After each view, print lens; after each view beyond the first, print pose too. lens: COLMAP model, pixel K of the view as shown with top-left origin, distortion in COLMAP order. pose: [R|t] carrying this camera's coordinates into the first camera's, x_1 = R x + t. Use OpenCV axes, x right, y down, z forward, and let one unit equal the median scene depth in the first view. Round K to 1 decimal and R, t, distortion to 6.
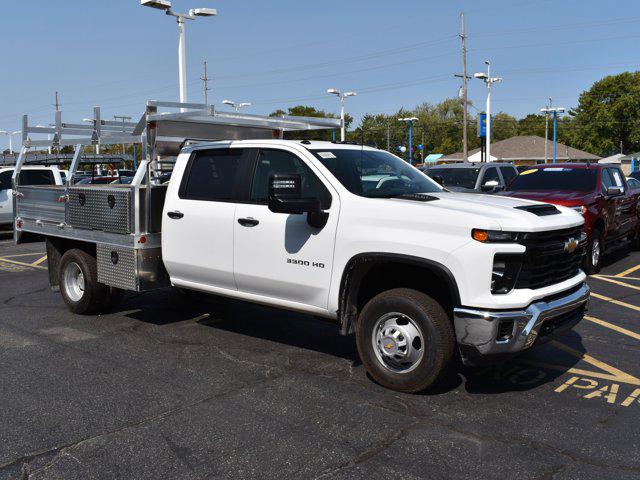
lens RADIAL K [[629.7, 0, 320.0], [0, 629.7, 240.0], [0, 0, 1]] dist [-0.085093, -0.000884]
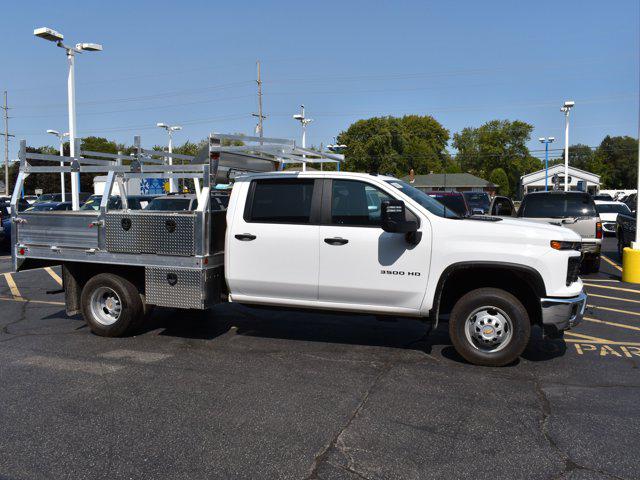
lens RADIAL K [[558.8, 0, 320.0], [0, 558.8, 240.0], [0, 0, 1]] dist [-0.098599, 0.011779]
pose [[0.930117, -0.025320, 0.366389, -0.458872], [0.037275, 0.998977, -0.025589, -0.004704], [-0.365366, 0.037458, 0.930110, 0.035080]]
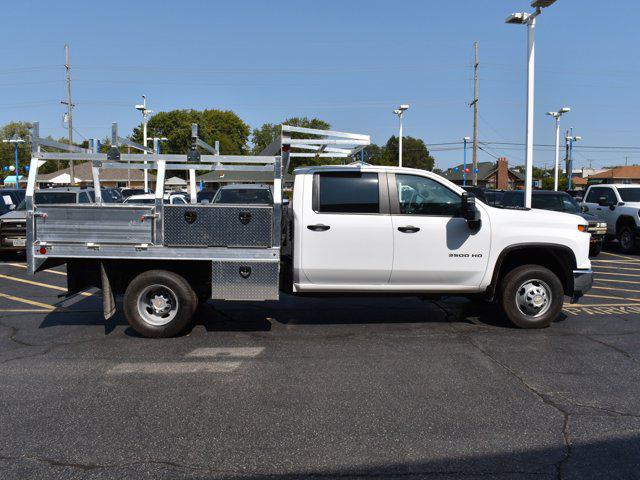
lens RADIAL K [[558.8, 0, 320.0], [0, 558.8, 240.0], [0, 0, 1]] dist [-0.098599, 0.011779]
pose [[0.734203, -0.051926, 0.676942, -0.902829], [0.067488, 0.997715, 0.003335, -0.020065], [-0.675568, 0.043237, 0.736029, 0.240192]]
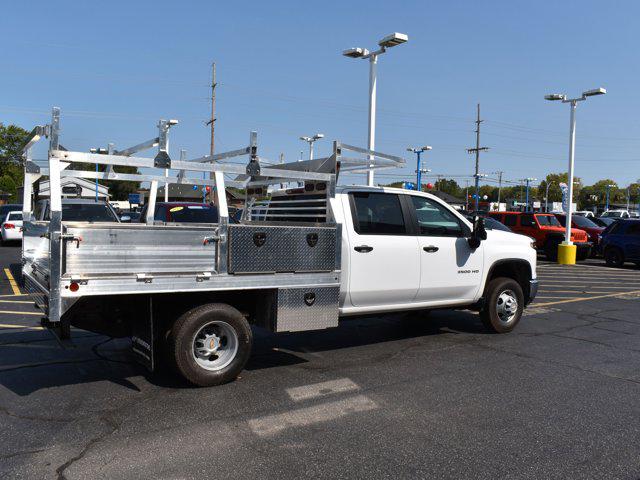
lens RADIAL K [[558.8, 0, 320.0], [0, 558.8, 240.0], [0, 0, 1]] dist [-0.098599, 0.011779]
pose [[0.288171, -0.036270, 0.956892, -1.183132], [0.080770, 0.996642, 0.013452, -0.073892], [-0.954166, 0.073411, 0.290133, 0.766313]]
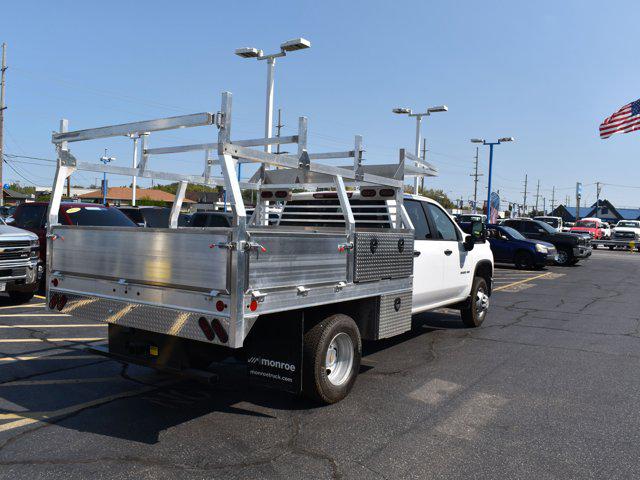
lens RADIAL K [[558.8, 0, 320.0], [0, 558.8, 240.0], [0, 0, 1]] dist [-0.098599, 0.011779]
pose [[-0.102057, -0.035231, 0.994154, -1.214396], [0.077878, 0.996023, 0.043292, -0.121016], [-0.991725, 0.081841, -0.098908, 1.248044]]
